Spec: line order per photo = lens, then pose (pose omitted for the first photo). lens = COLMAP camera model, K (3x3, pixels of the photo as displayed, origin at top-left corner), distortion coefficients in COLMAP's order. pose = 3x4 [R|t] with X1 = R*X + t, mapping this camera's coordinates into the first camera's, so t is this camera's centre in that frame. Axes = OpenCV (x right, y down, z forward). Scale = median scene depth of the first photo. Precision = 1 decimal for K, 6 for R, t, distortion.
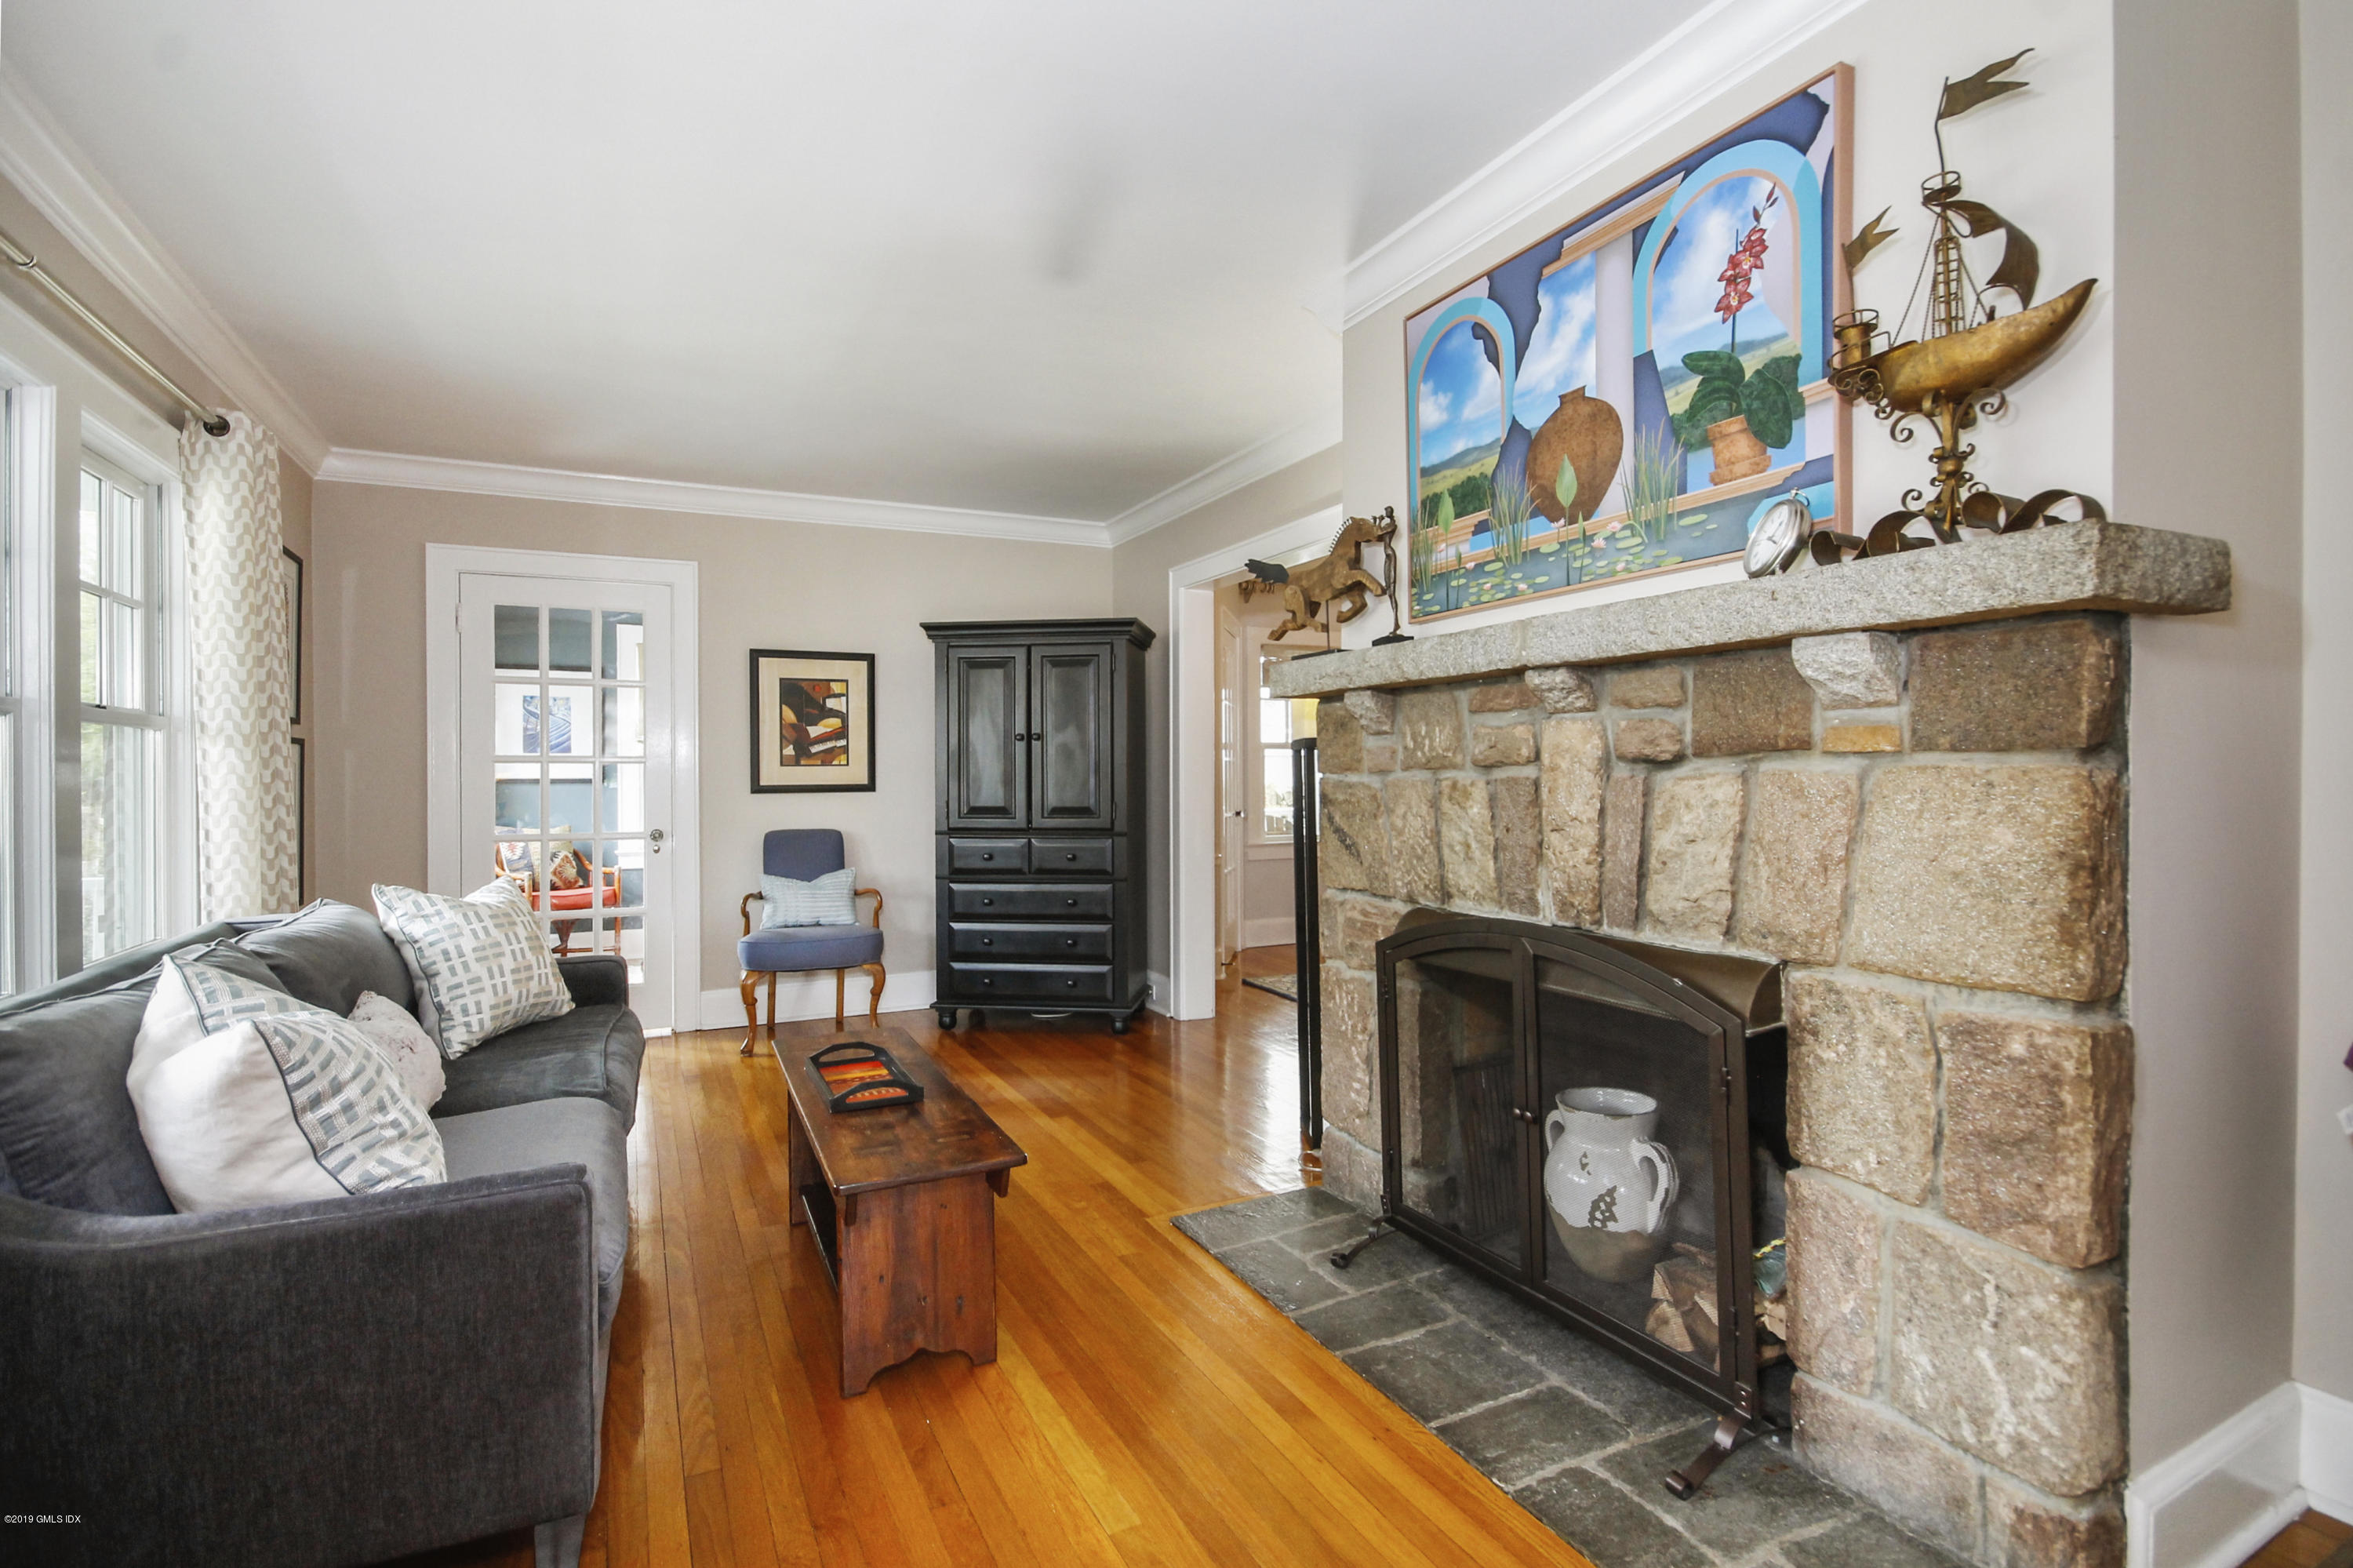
lens RADIAL K [[1153.6, 0, 1225.2], [0, 1153.6, 779.0], [0, 0, 1]] dist [0.020521, -0.000041]
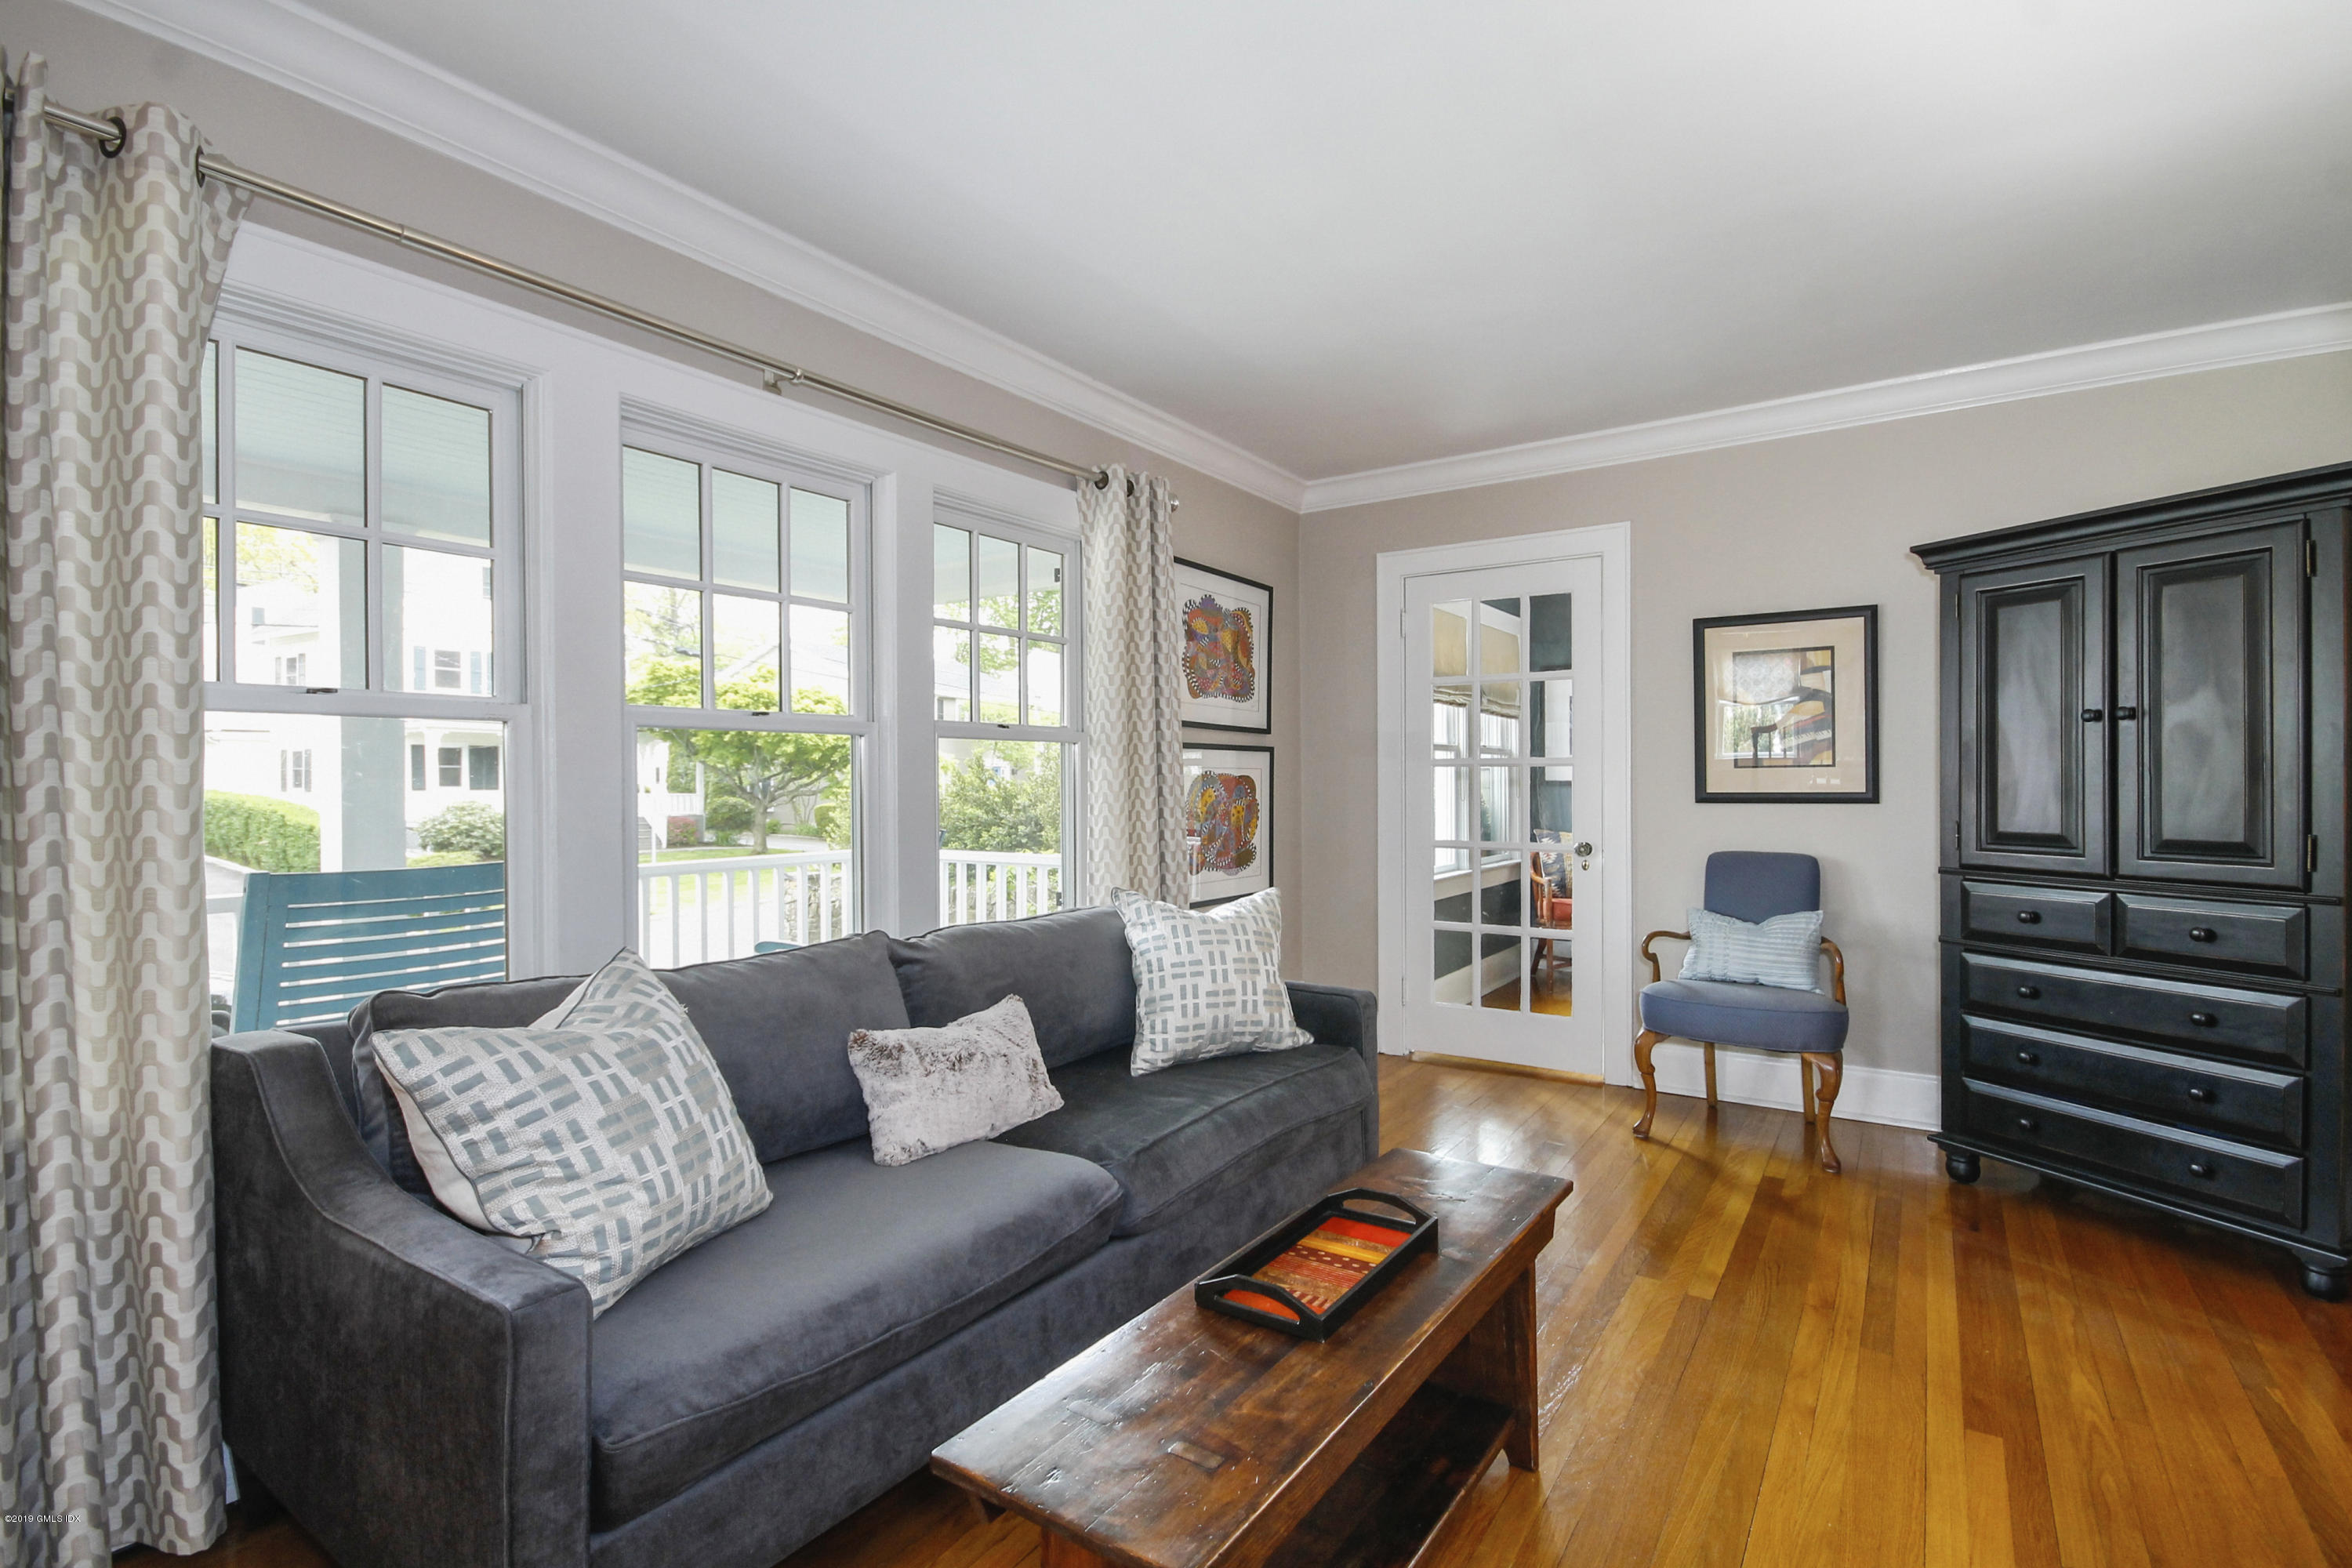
lens RADIAL K [[1135.5, 0, 1171.7], [0, 1135.5, 781.3], [0, 0, 1]] dist [-0.002242, -0.000841]
pose [[0.473052, 0.004908, -0.881021, 0.103071], [-0.002130, 0.999988, 0.004427, -0.004863], [0.881032, -0.000218, 0.473056, 0.328232]]
